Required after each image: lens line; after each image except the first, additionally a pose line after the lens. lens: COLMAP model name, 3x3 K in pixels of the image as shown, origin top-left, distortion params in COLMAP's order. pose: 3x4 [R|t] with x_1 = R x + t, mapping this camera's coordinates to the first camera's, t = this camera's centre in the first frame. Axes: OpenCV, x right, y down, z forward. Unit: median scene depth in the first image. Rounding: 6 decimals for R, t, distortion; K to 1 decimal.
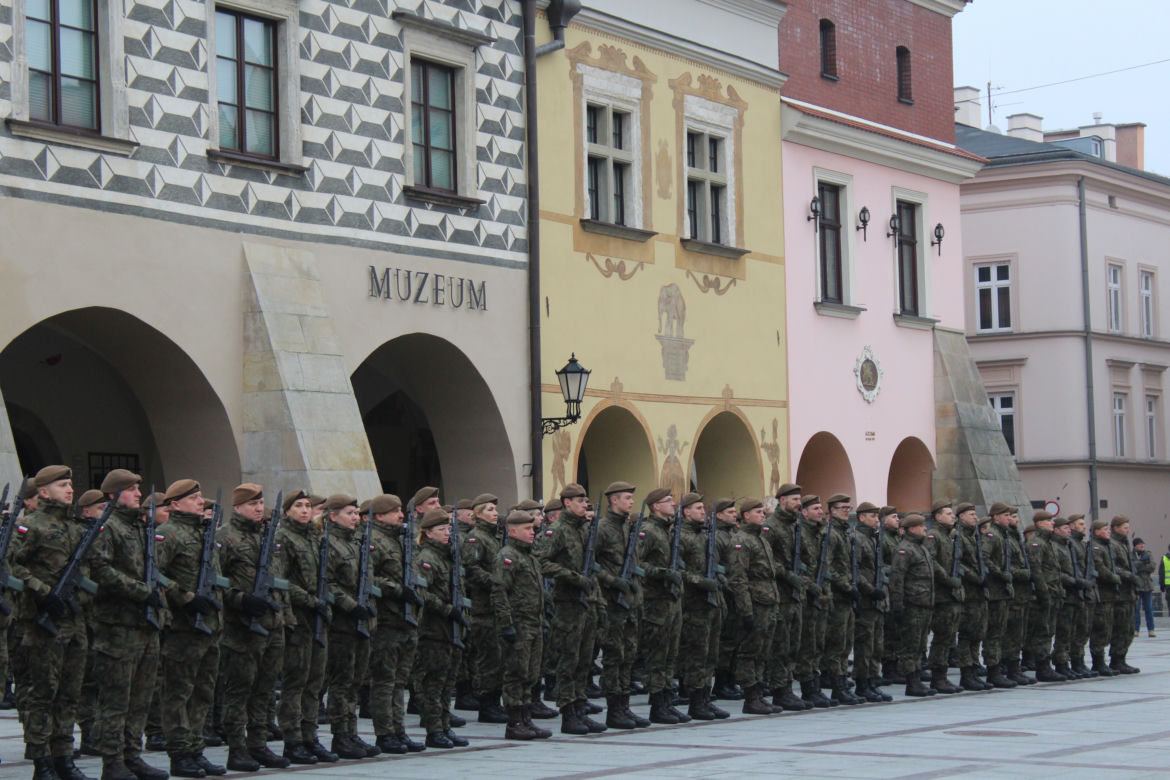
lens RADIAL K [[2692.4, 0, 615.2], [0, 2692.4, 354.0], [0, 0, 1]] dist [0.097846, 0.000000]
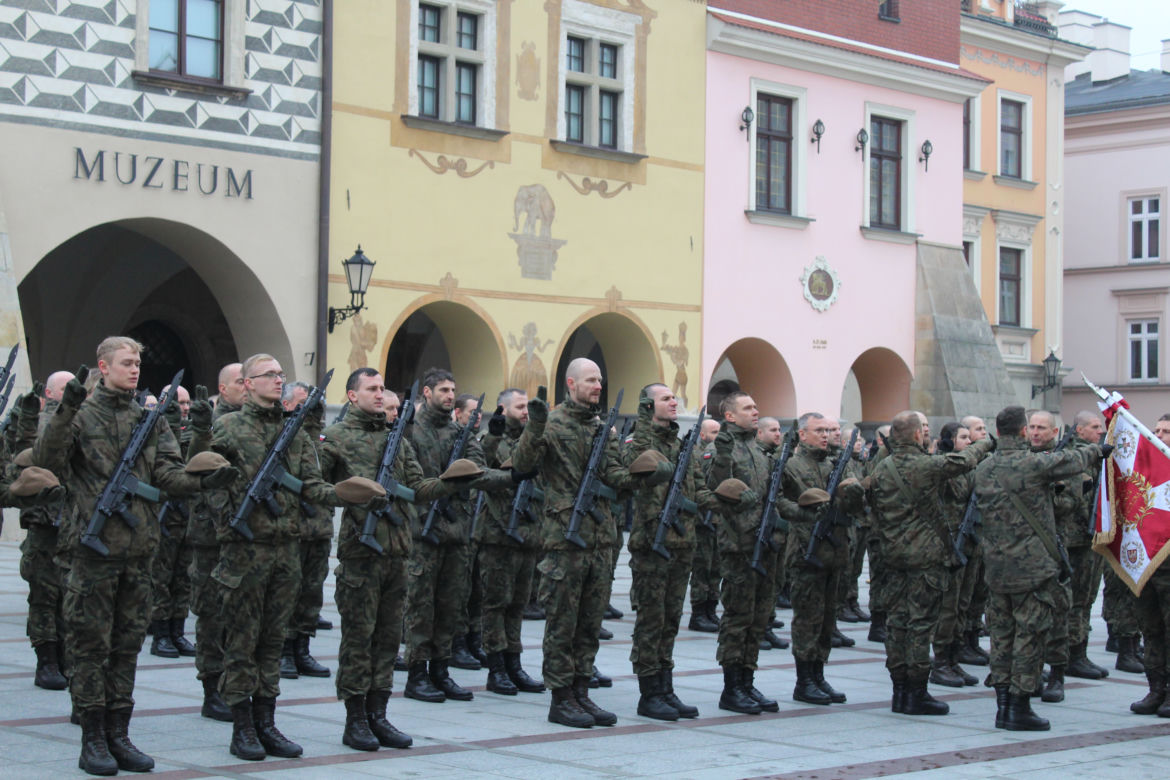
lens RADIAL K [[2192.2, 0, 649.7], [0, 2192.2, 373.8], [0, 0, 1]] dist [0.009165, 0.000000]
pose [[0.975757, 0.027761, -0.217090, 0.248537], [-0.020233, 0.999117, 0.036824, 0.014362], [0.217921, -0.031539, 0.975457, 0.202529]]
